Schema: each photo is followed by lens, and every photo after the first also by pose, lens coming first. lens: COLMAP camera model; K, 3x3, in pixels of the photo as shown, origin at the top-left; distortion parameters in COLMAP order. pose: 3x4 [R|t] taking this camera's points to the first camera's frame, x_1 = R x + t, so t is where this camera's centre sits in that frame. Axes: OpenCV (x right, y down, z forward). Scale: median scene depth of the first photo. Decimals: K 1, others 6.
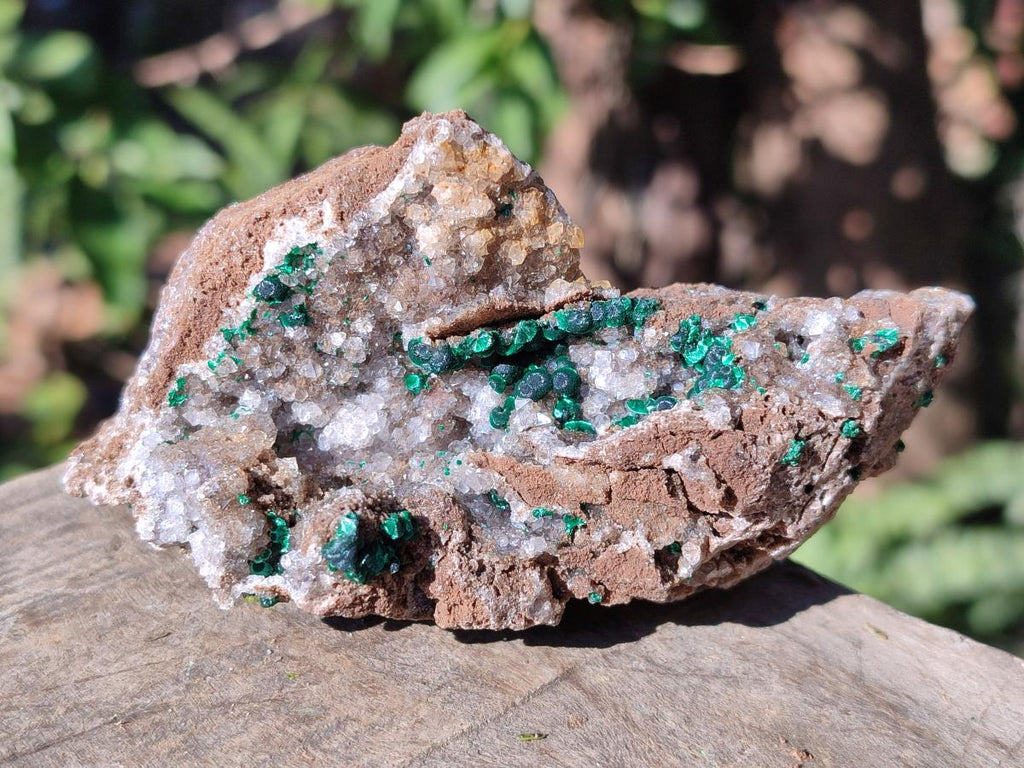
lens RADIAL K [[1556.2, 0, 512.0], [0, 1556.2, 384.0], [0, 0, 1]] dist [0.365566, -2.442827]
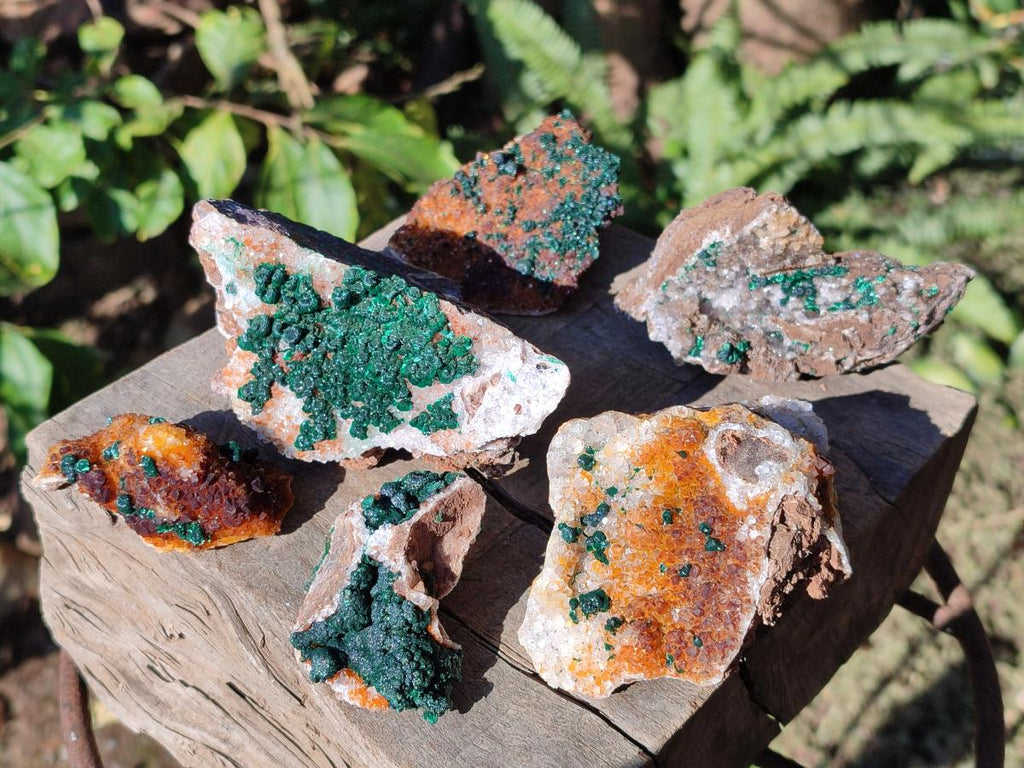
lens RADIAL K [[1556.2, 0, 512.0], [0, 1556.2, 384.0], [0, 0, 1]] dist [0.365566, -2.442827]
pose [[0.983869, 0.099471, -0.148685, -0.052810], [-0.057699, 0.963184, 0.262577, -0.540941], [0.169330, -0.249763, 0.953387, -1.725141]]
